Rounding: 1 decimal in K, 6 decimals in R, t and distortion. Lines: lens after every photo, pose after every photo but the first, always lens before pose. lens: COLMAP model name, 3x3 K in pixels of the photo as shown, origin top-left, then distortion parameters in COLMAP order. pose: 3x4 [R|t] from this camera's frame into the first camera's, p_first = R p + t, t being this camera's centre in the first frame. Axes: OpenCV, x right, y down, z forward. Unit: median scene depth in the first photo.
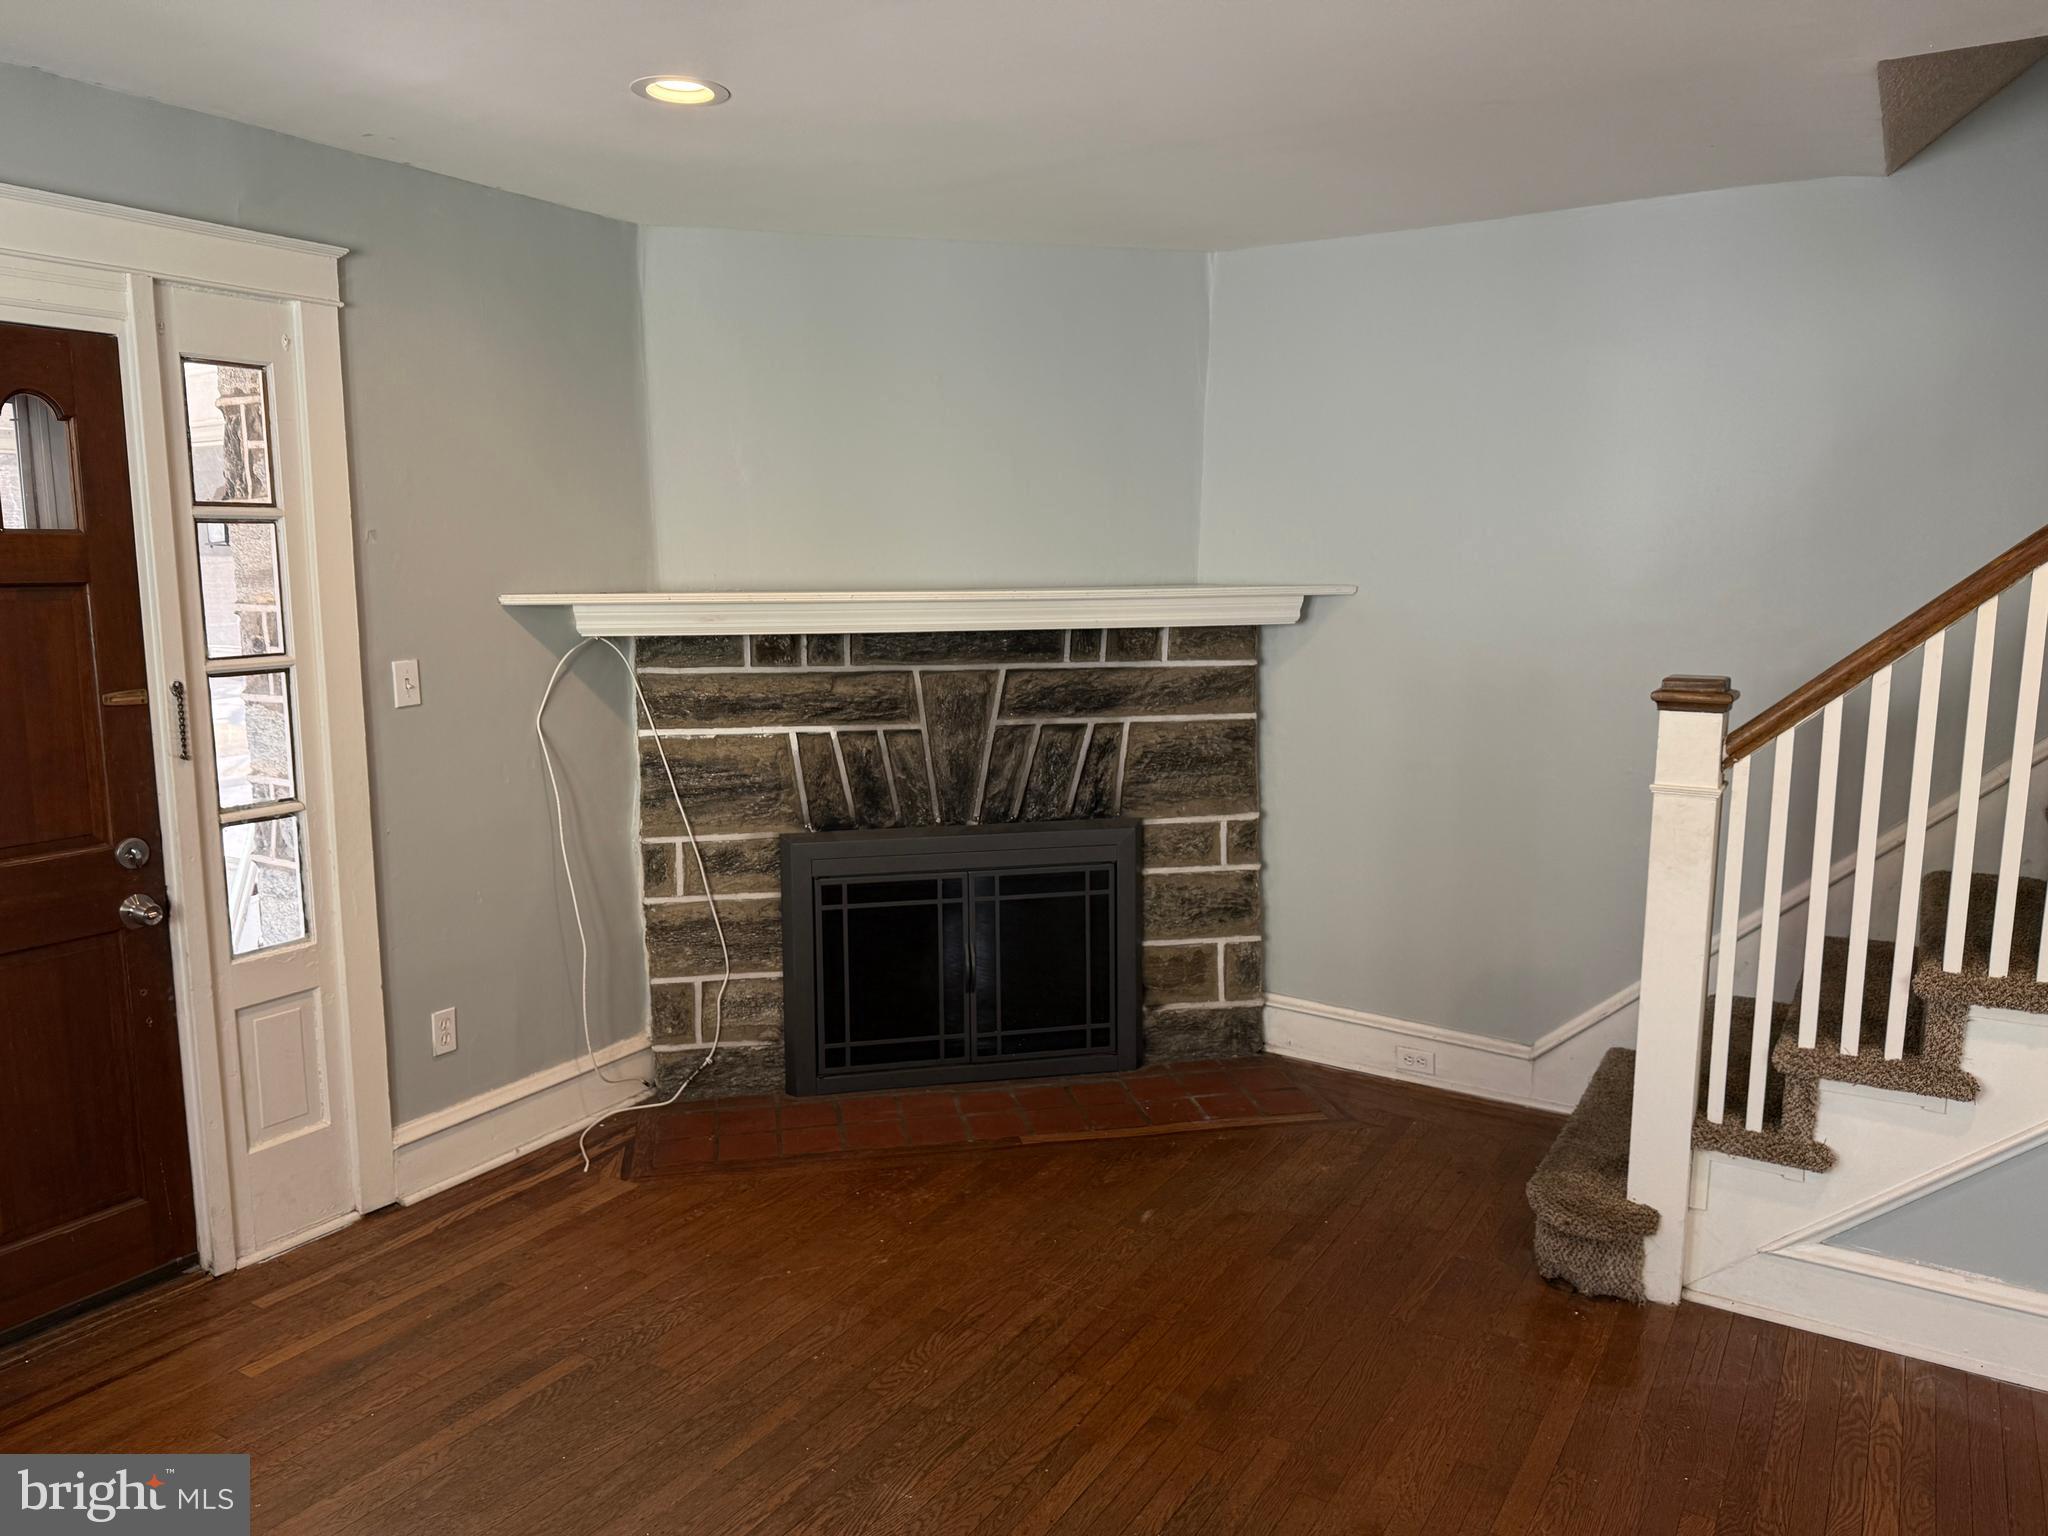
lens RADIAL K [[1415.2, 0, 1018.5], [0, 1415.2, 756.0], [0, 0, 1]] dist [0.048861, -0.052243]
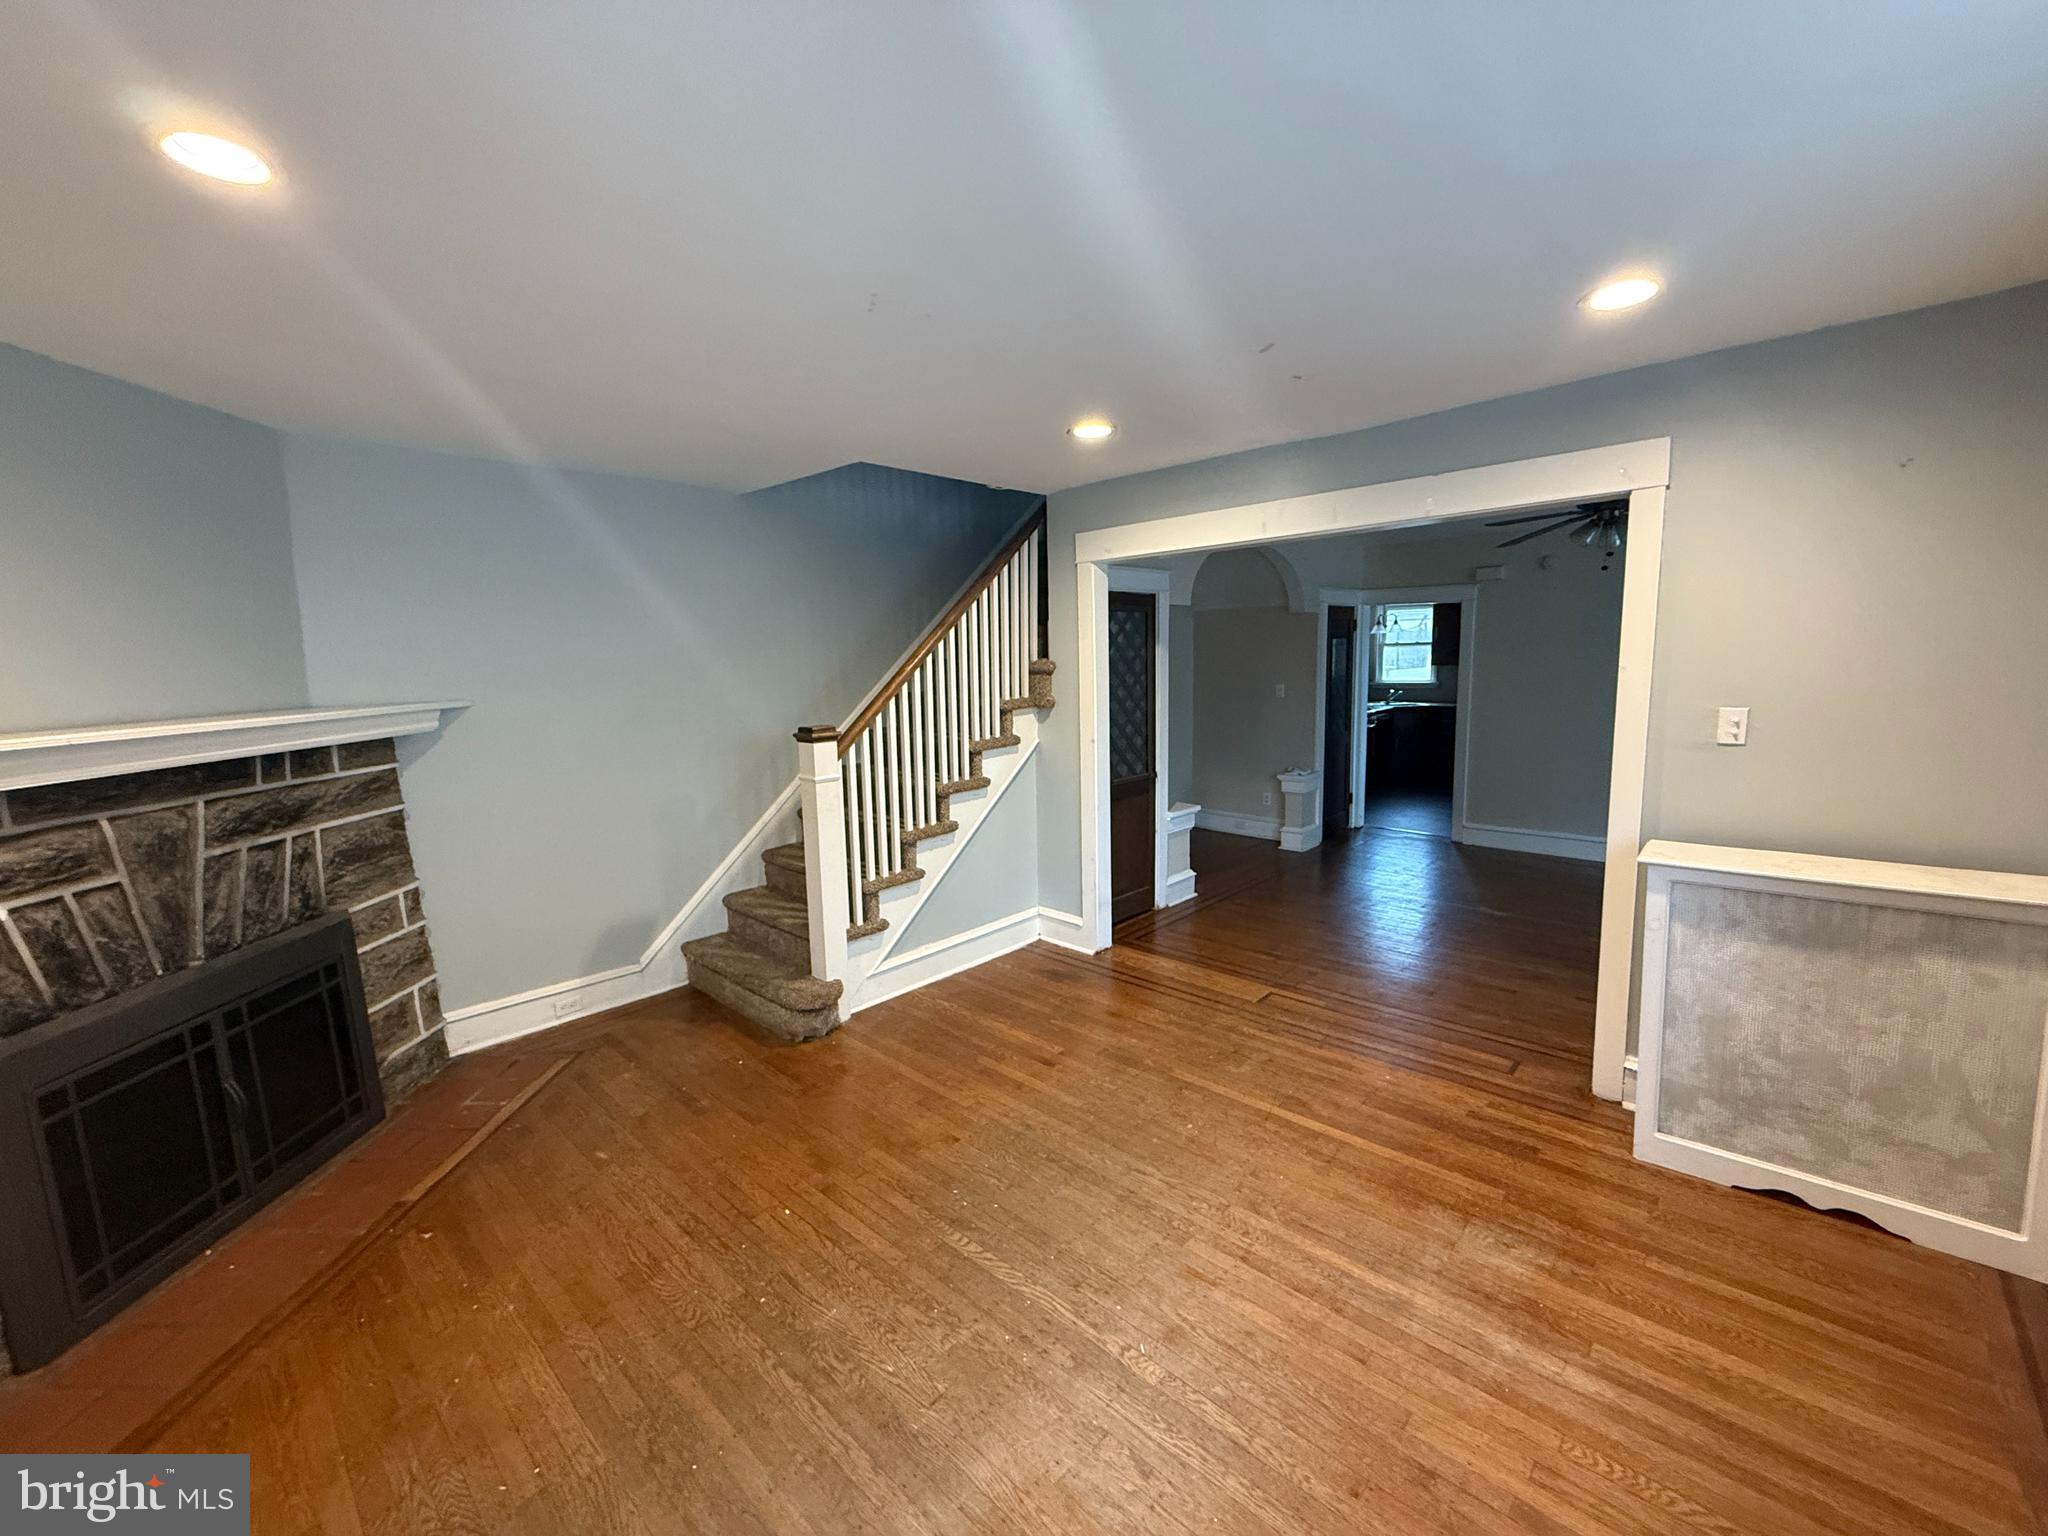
lens RADIAL K [[807.3, 0, 1017.7], [0, 807.3, 764.8], [0, 0, 1]] dist [0.001739, 0.000112]
pose [[0.203952, -0.132997, 0.969905, -0.443555], [0.165752, 0.981117, 0.099680, -0.048355], [-0.964847, 0.140434, 0.222145, 0.320818]]
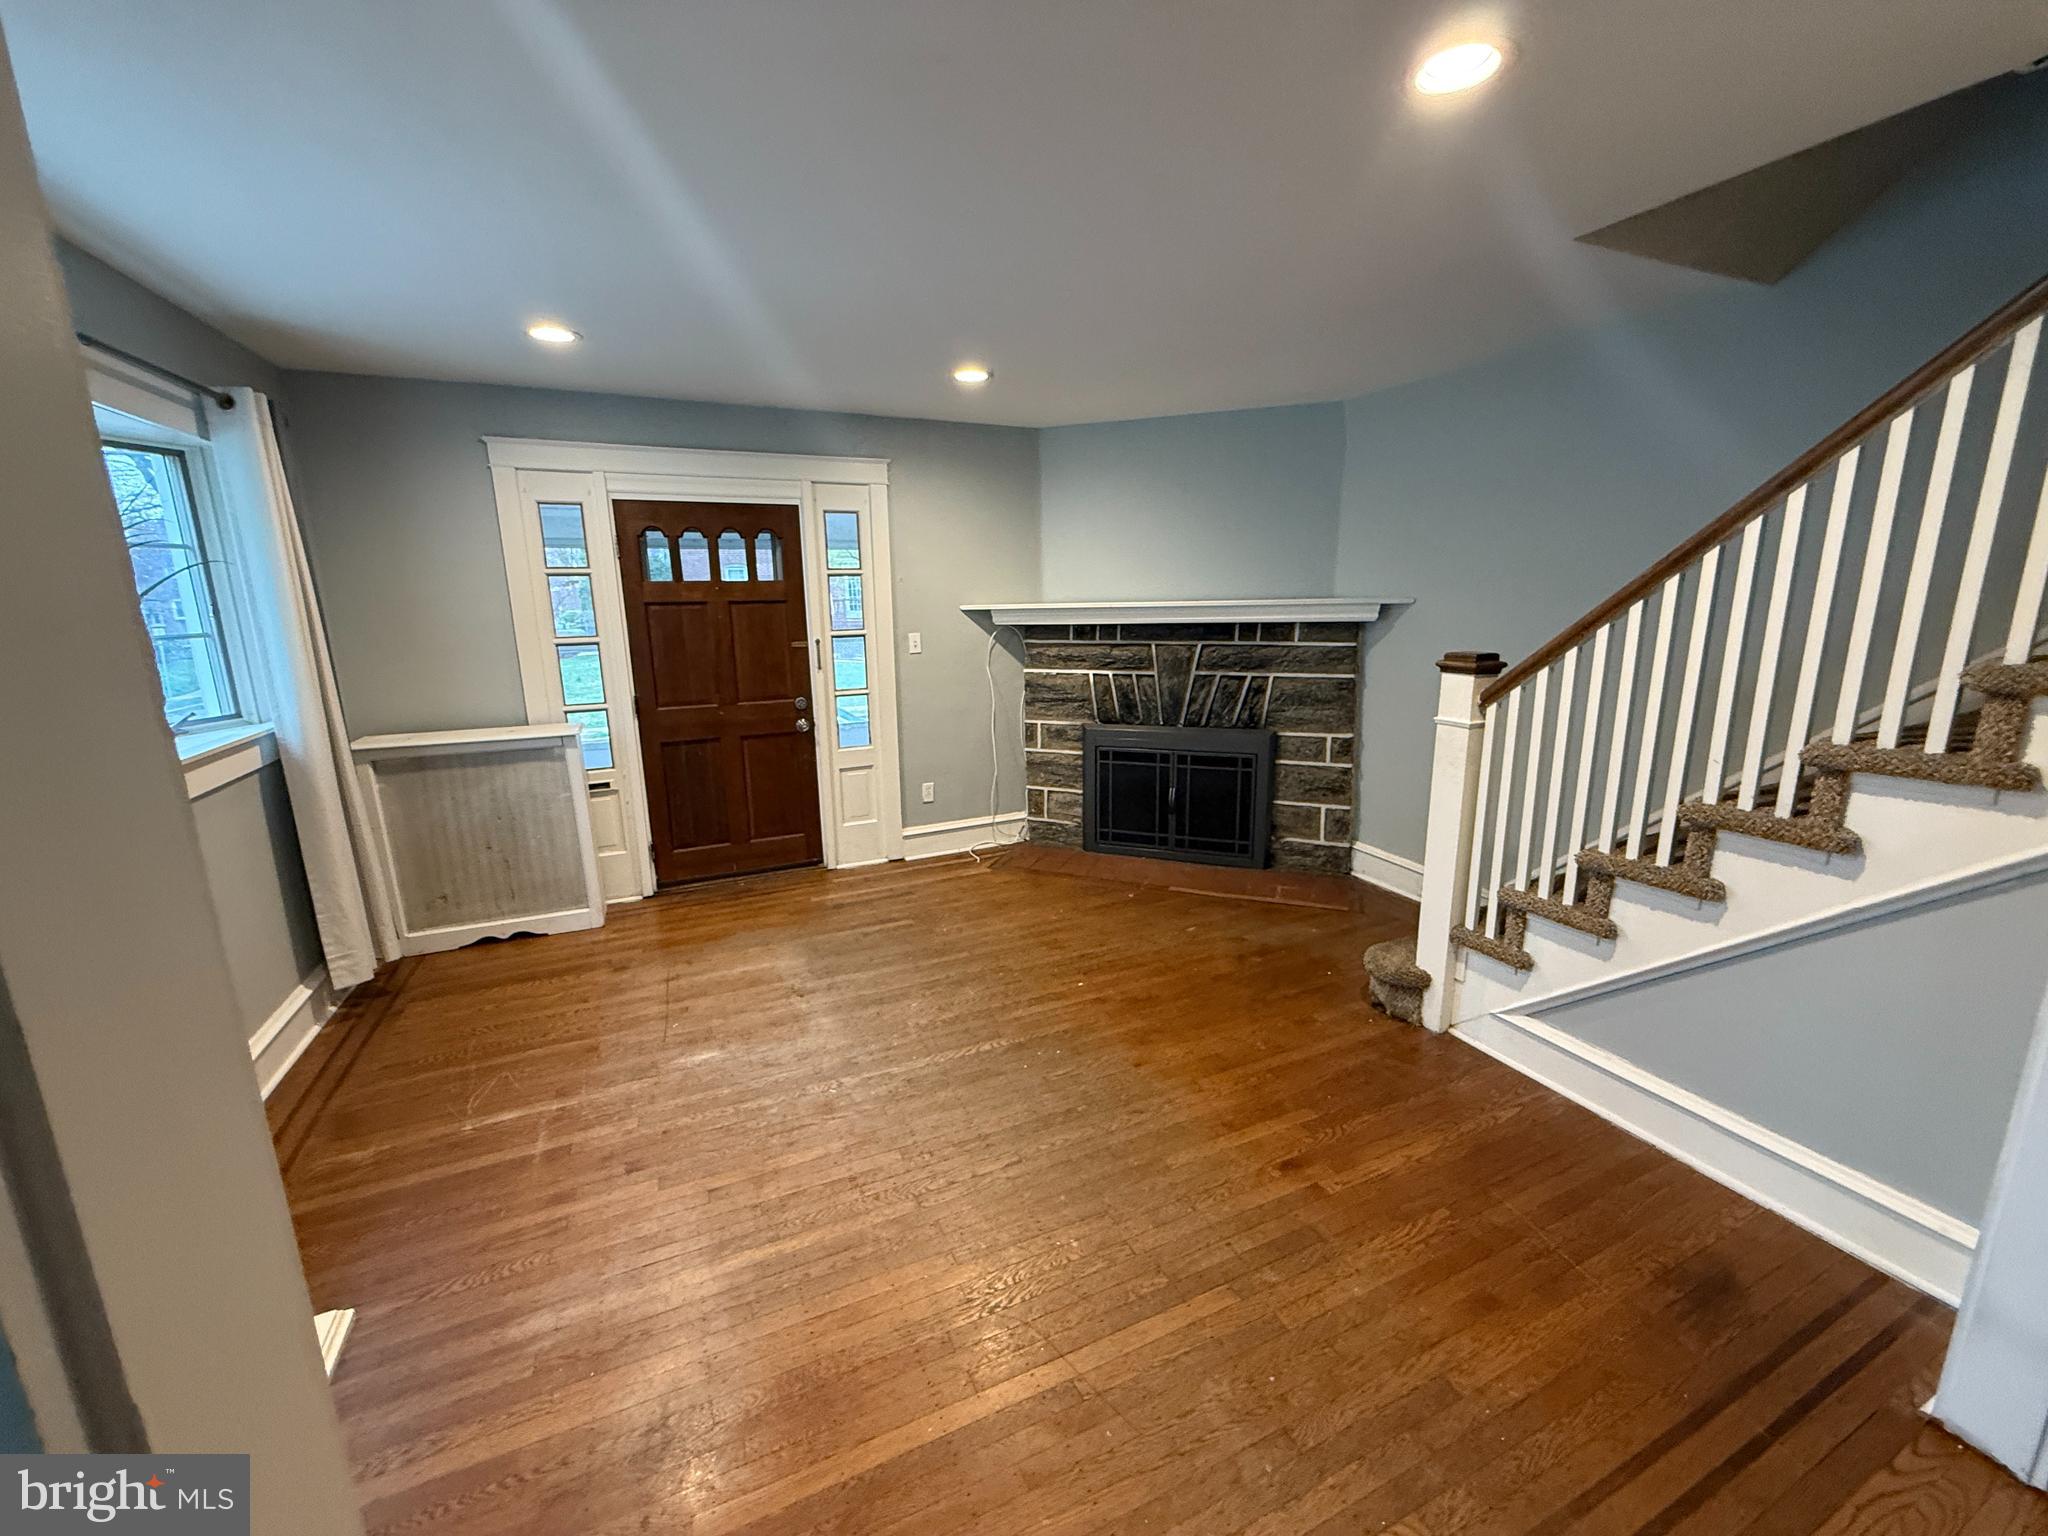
lens RADIAL K [[807.3, 0, 1025.8], [0, 807.3, 768.7], [0, 0, 1]] dist [0.001739, 0.000112]
pose [[0.837970, 0.104937, -0.535531, 0.386537], [-0.061320, 0.993229, 0.098673, 0.010426], [0.542260, -0.049847, 0.838731, -0.024693]]
